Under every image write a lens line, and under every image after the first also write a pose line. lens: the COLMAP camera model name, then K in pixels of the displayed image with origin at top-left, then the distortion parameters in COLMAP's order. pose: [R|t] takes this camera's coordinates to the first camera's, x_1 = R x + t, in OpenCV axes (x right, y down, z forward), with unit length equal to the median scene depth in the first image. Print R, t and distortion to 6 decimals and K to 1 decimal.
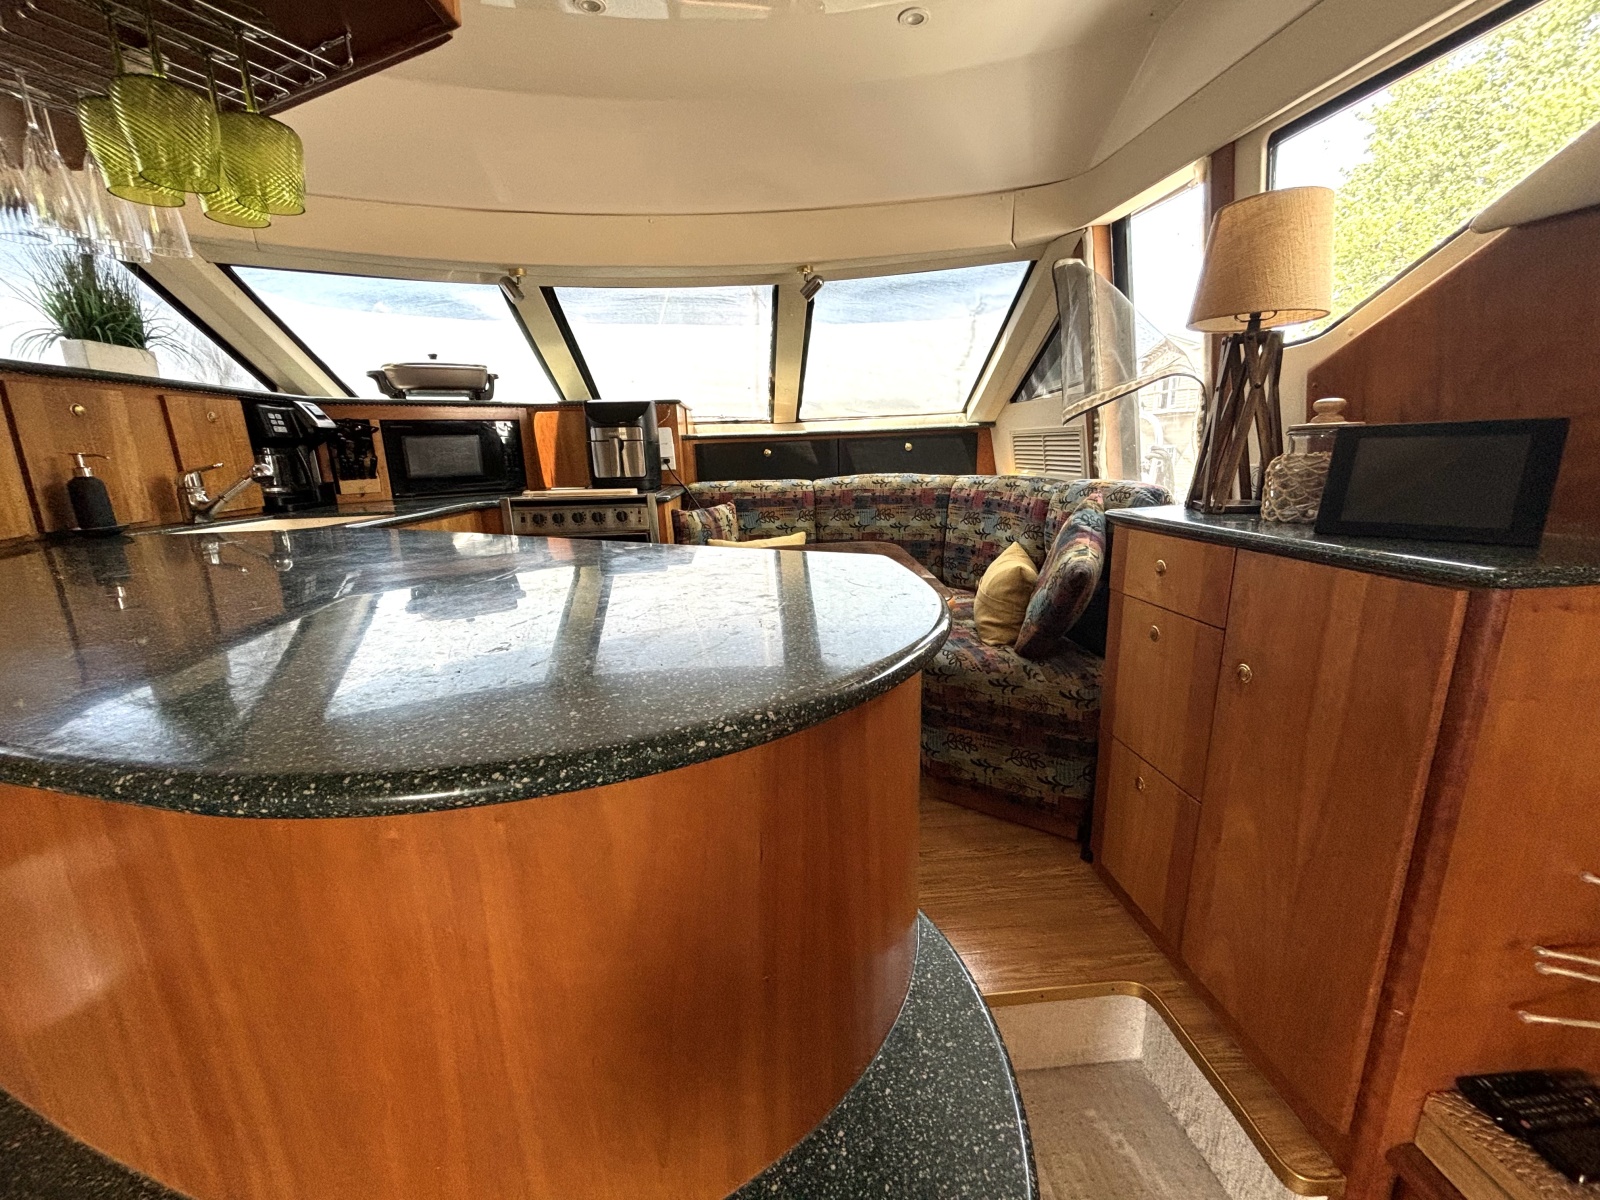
lens RADIAL K [[637.8, 0, 794.7], [0, 637.8, 606.0], [0, 0, 1]] dist [0.000577, -0.000186]
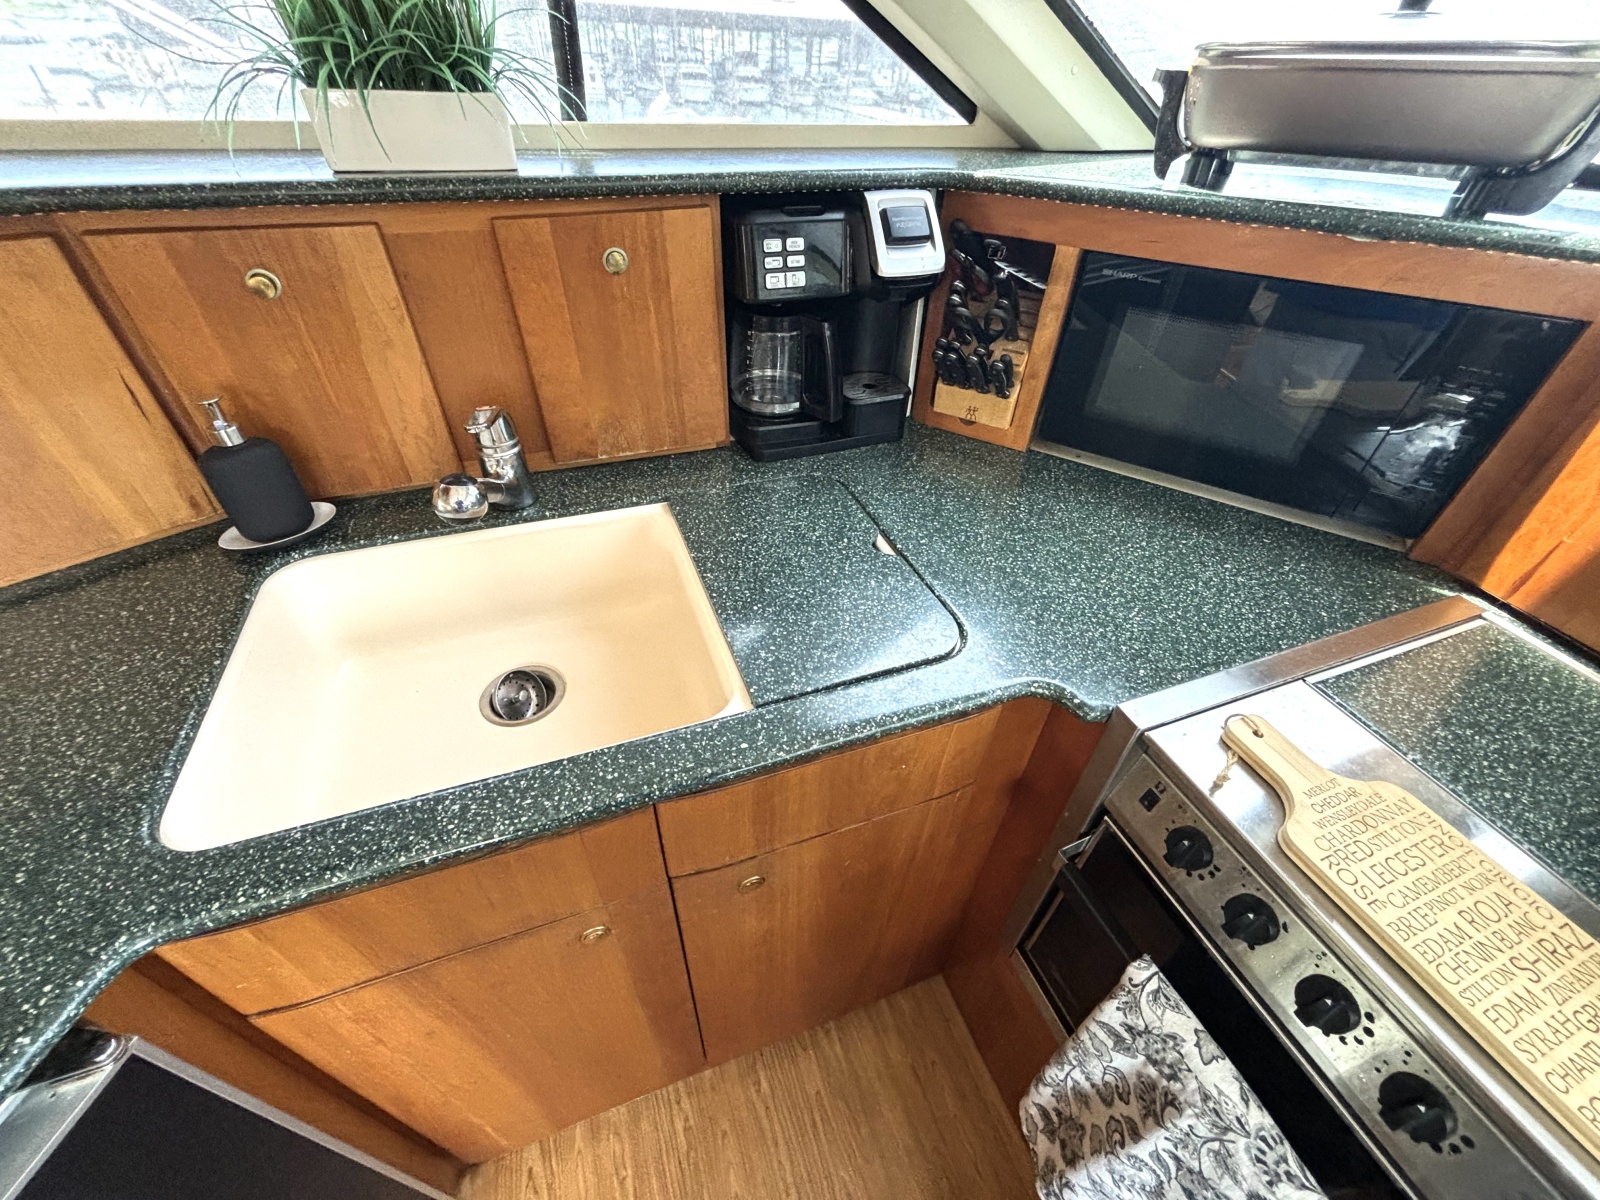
lens RADIAL K [[637.8, 0, 794.7], [0, 637.8, 606.0], [0, 0, 1]] dist [0.000577, -0.000186]
pose [[0.283543, 0.645286, -0.709373, -0.306825], [-0.255687, 0.763825, 0.592618, -0.294831], [0.924245, 0.013345, 0.381568, 0.693337]]
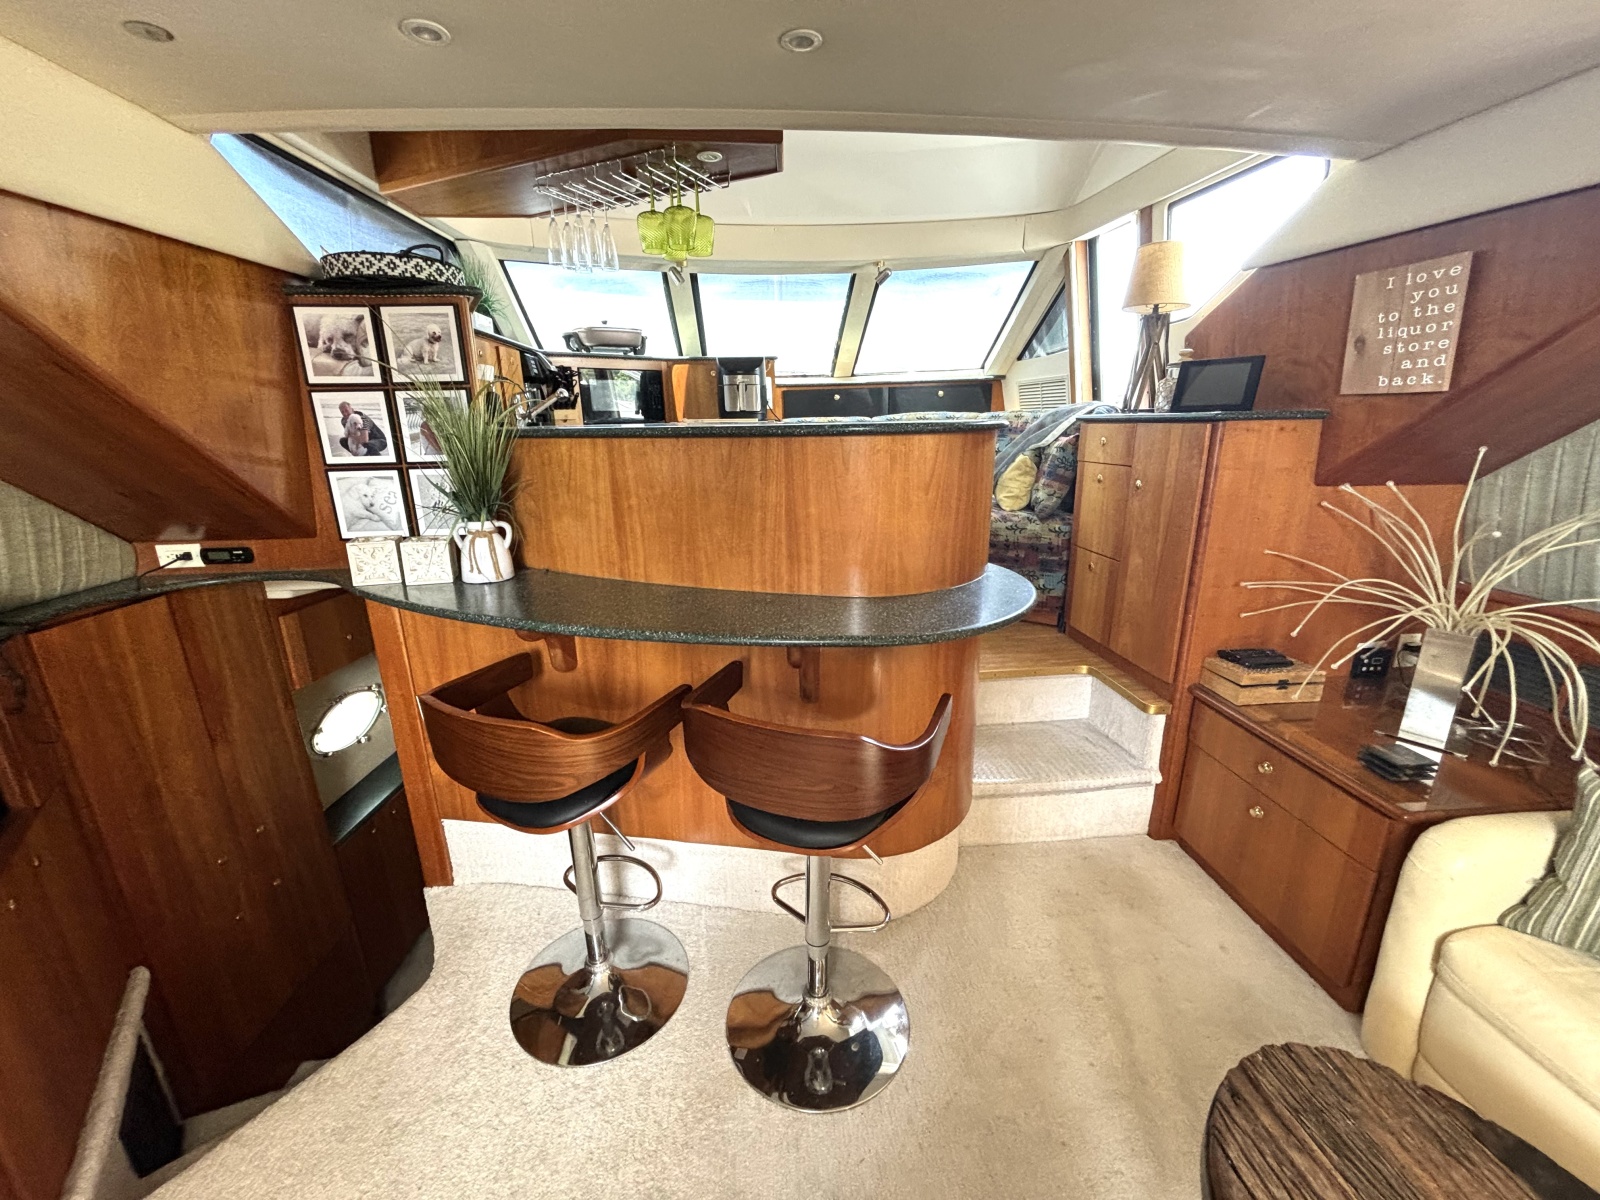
lens RADIAL K [[640.5, 0, 793.9], [0, 640.5, 600.8], [0, 0, 1]] dist [-0.002313, 0.000044]
pose [[0.999938, 0.004454, 0.010222, -0.172353], [-0.004801, 0.999405, 0.034144, 0.171192], [-0.010063, -0.034191, 0.999365, -0.435210]]
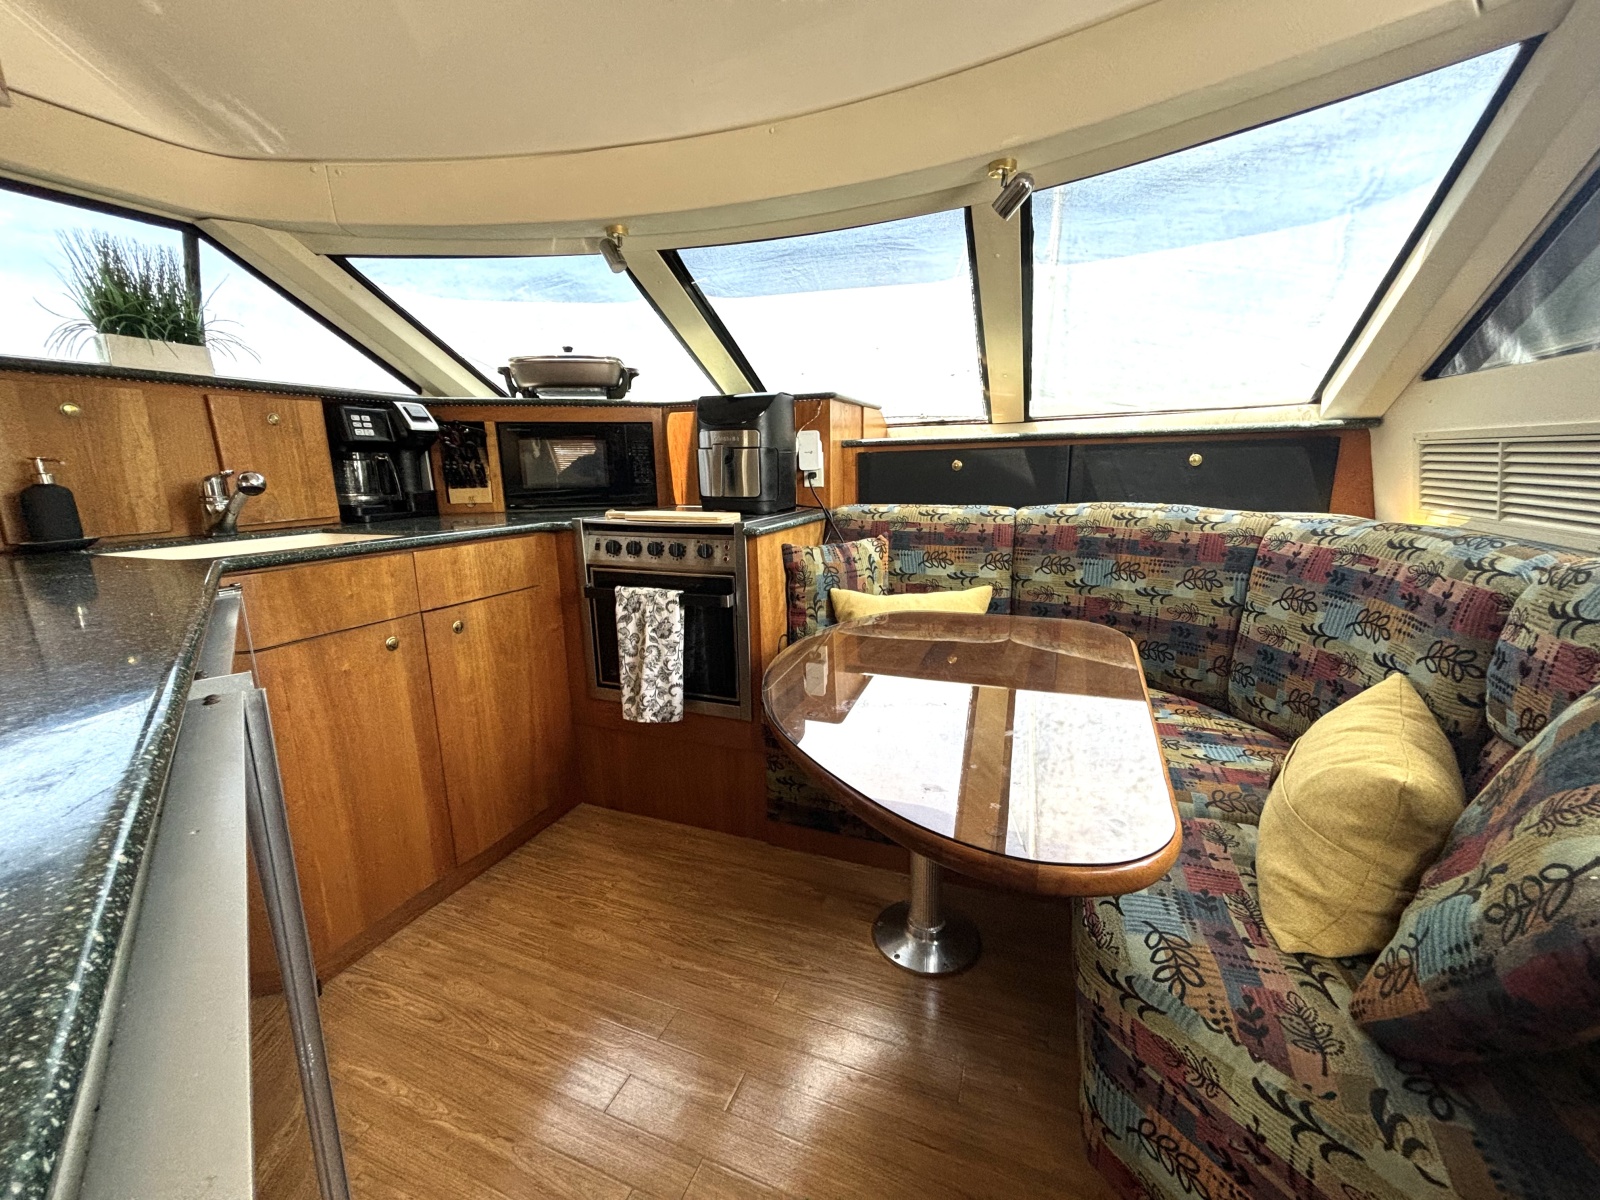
lens RADIAL K [[643.3, 0, 799.7], [0, 643.3, 598.7], [0, 0, 1]] dist [0.006190, -0.000432]
pose [[0.904866, 0.104377, -0.412702, 0.125674], [-0.112309, 0.993660, 0.005066, -0.094731], [0.410615, 0.041766, 0.910852, 0.350071]]
